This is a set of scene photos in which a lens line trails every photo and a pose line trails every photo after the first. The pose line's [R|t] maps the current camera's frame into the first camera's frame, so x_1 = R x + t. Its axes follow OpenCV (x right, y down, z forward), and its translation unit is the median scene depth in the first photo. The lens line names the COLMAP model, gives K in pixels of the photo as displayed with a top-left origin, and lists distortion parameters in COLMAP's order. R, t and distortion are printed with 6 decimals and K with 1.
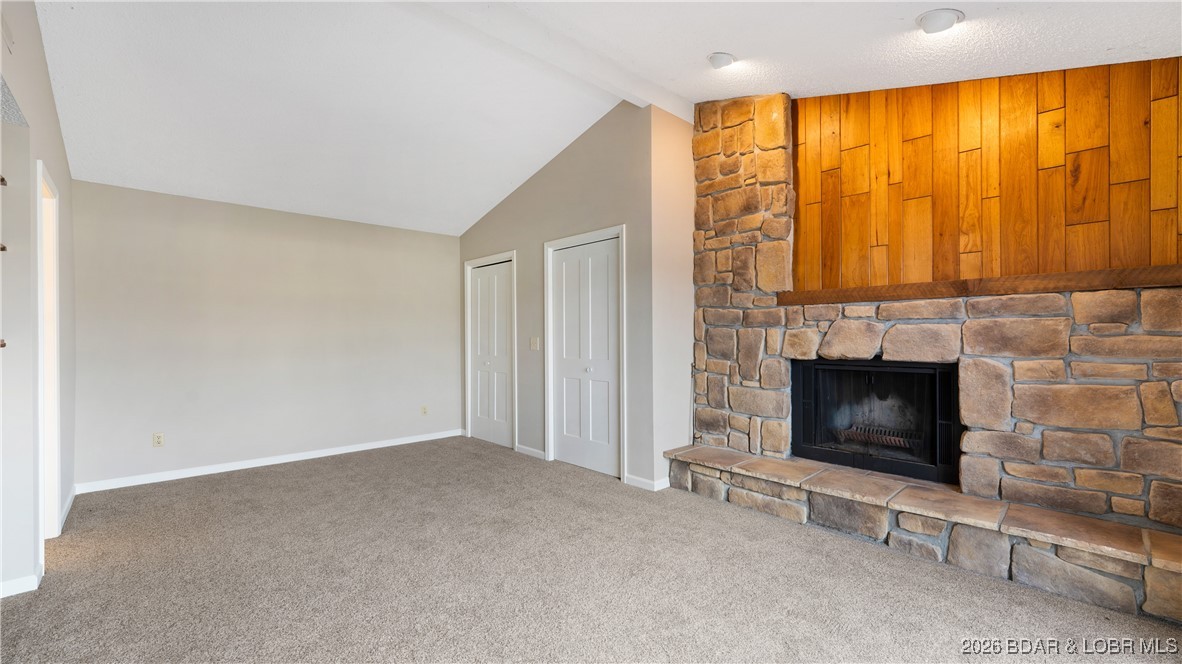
lens RADIAL K [[484.7, 0, 581.4], [0, 484.7, 333.6], [0, 0, 1]] dist [-0.004682, 0.001861]
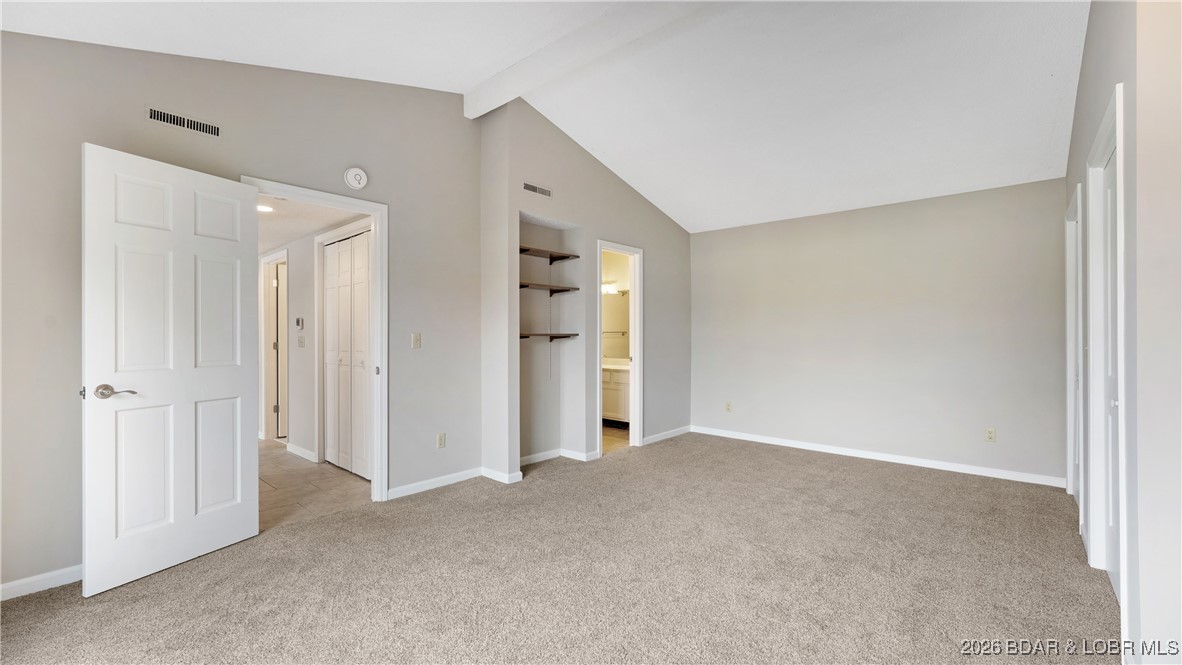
lens RADIAL K [[484.7, 0, 589.2], [0, 484.7, 333.3], [0, 0, 1]] dist [-0.004682, 0.001861]
pose [[0.105555, 0.001905, -0.994412, 0.579952], [0.004569, 0.999987, 0.002401, 0.001100], [0.994403, -0.004797, 0.105544, 0.562297]]
